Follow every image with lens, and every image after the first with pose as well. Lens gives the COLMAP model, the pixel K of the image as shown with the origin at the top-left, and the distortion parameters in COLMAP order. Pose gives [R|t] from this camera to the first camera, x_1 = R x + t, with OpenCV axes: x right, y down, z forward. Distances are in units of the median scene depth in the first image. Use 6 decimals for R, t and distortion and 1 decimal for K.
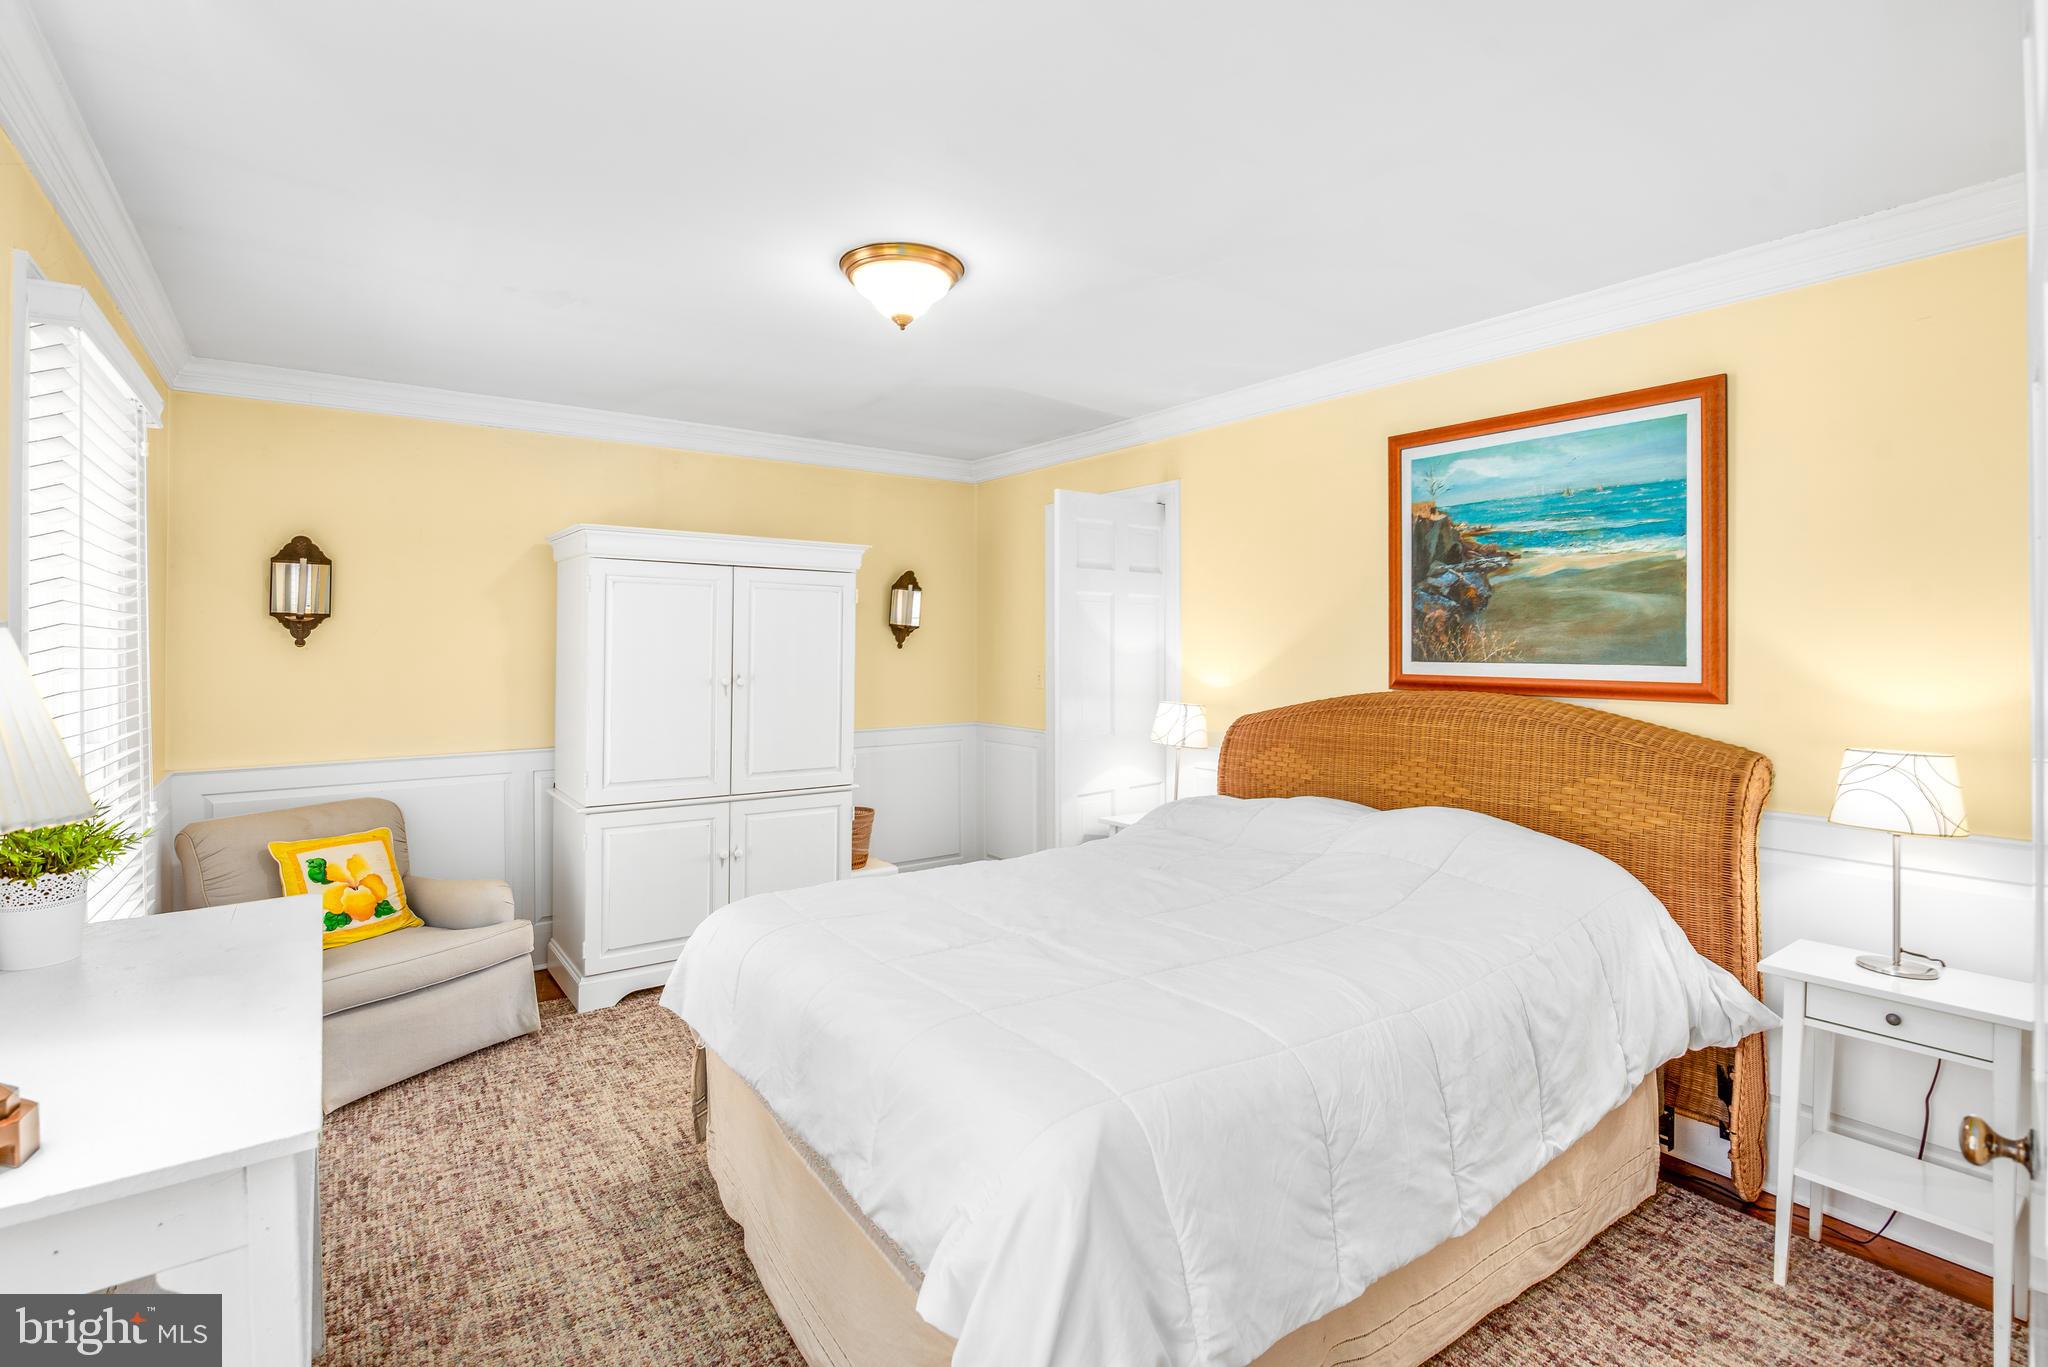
lens RADIAL K [[949.6, 0, 1028.6], [0, 949.6, 670.1], [0, 0, 1]] dist [-0.024703, 0.002107]
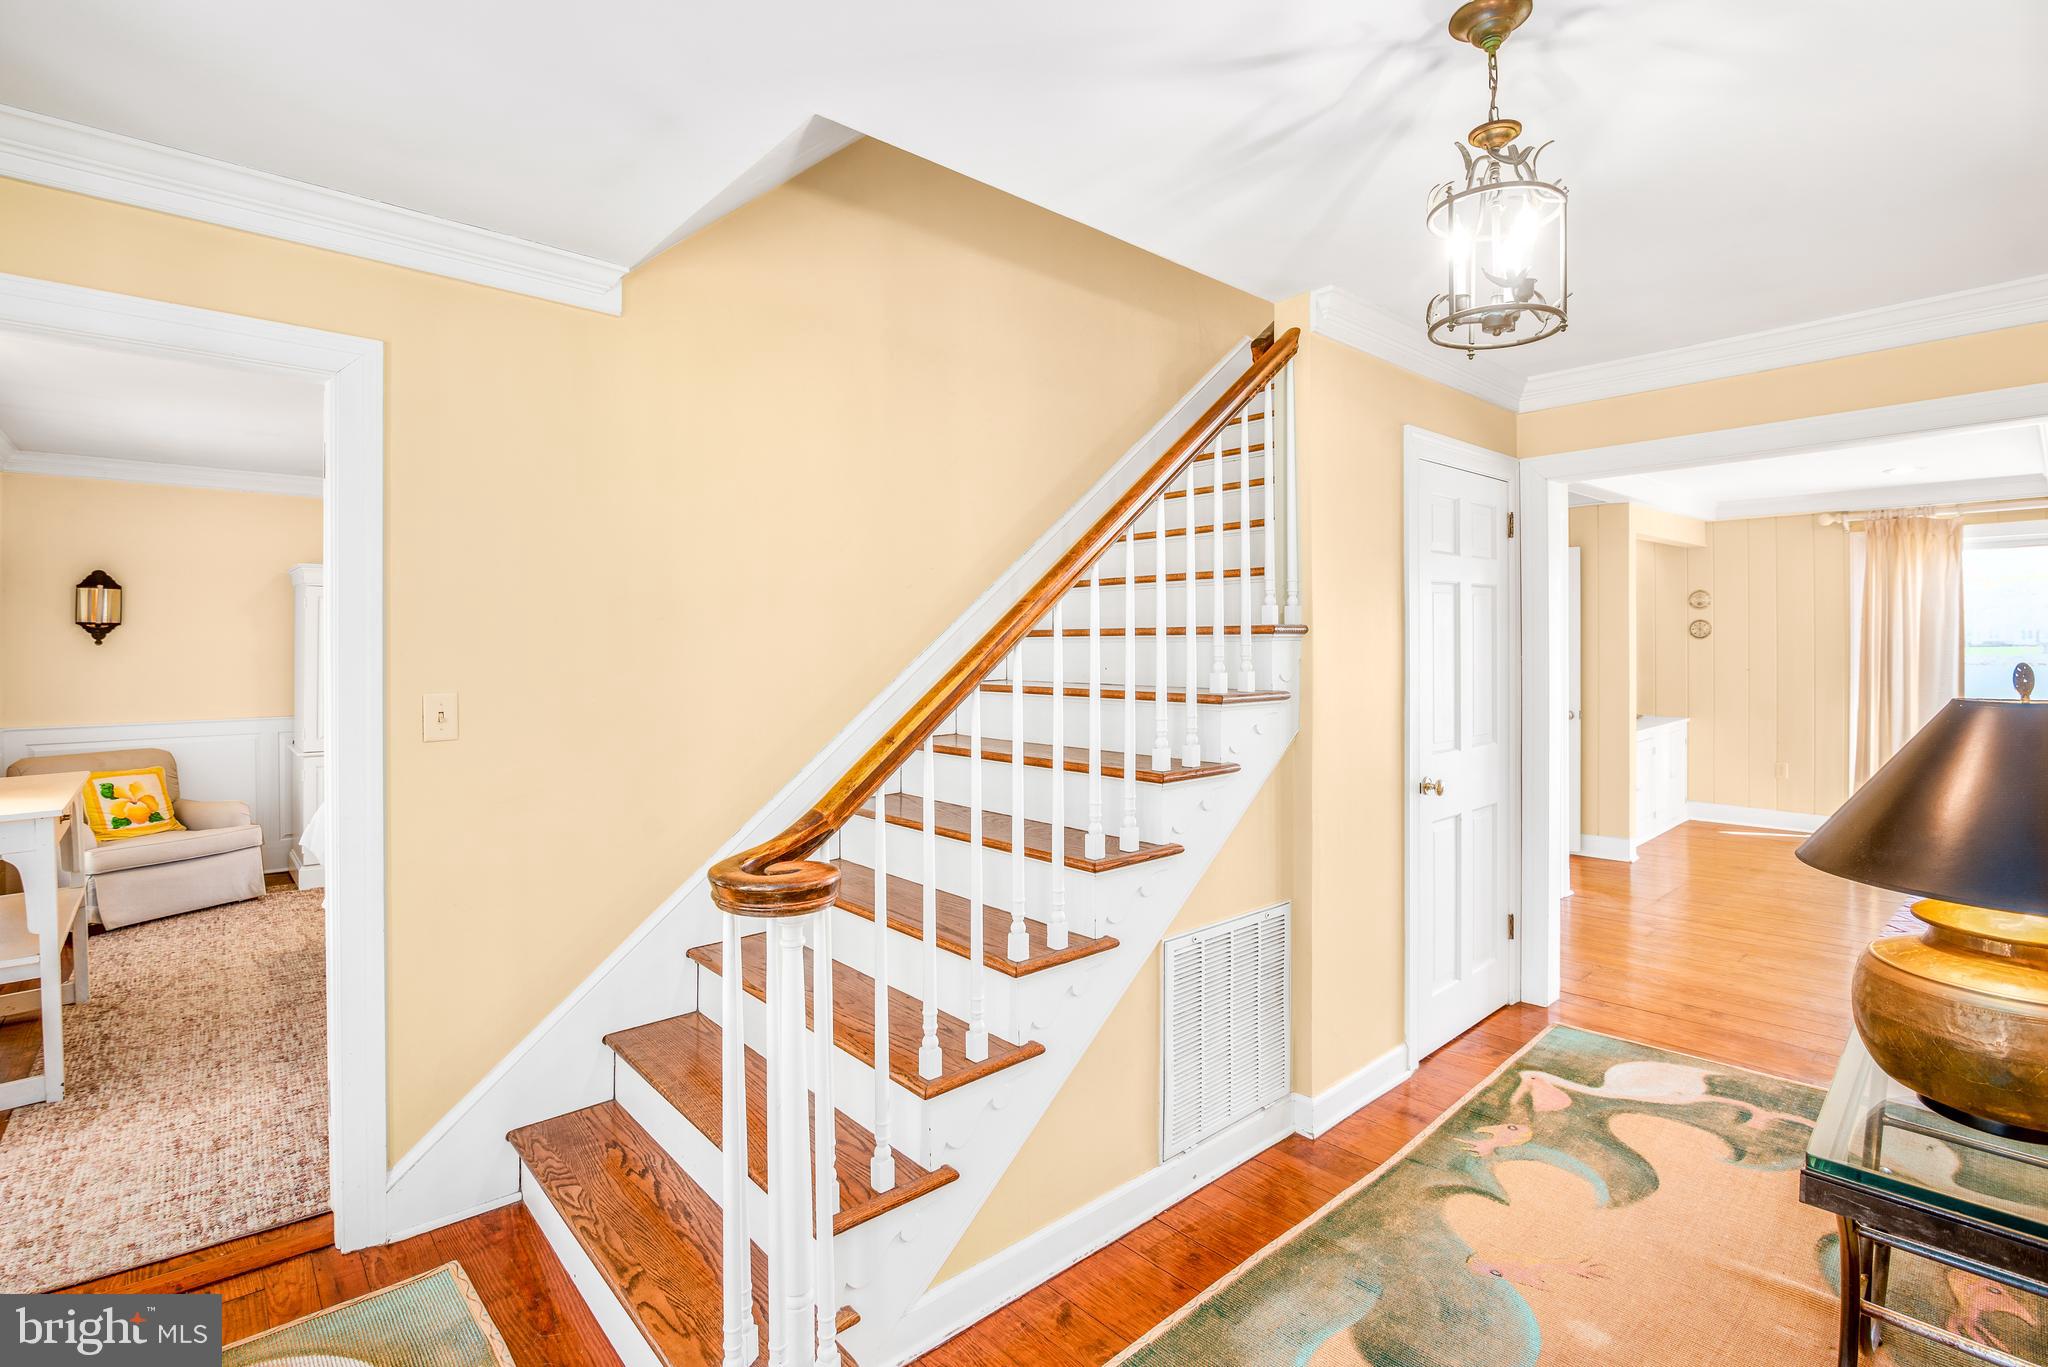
lens RADIAL K [[949.6, 0, 1020.3], [0, 949.6, 671.0], [0, 0, 1]] dist [-0.024703, 0.002107]
pose [[0.995706, -0.003220, 0.092515, 0.541141], [0.002822, 0.999986, 0.004430, 0.013428], [-0.092528, -0.004150, 0.995701, -0.599551]]
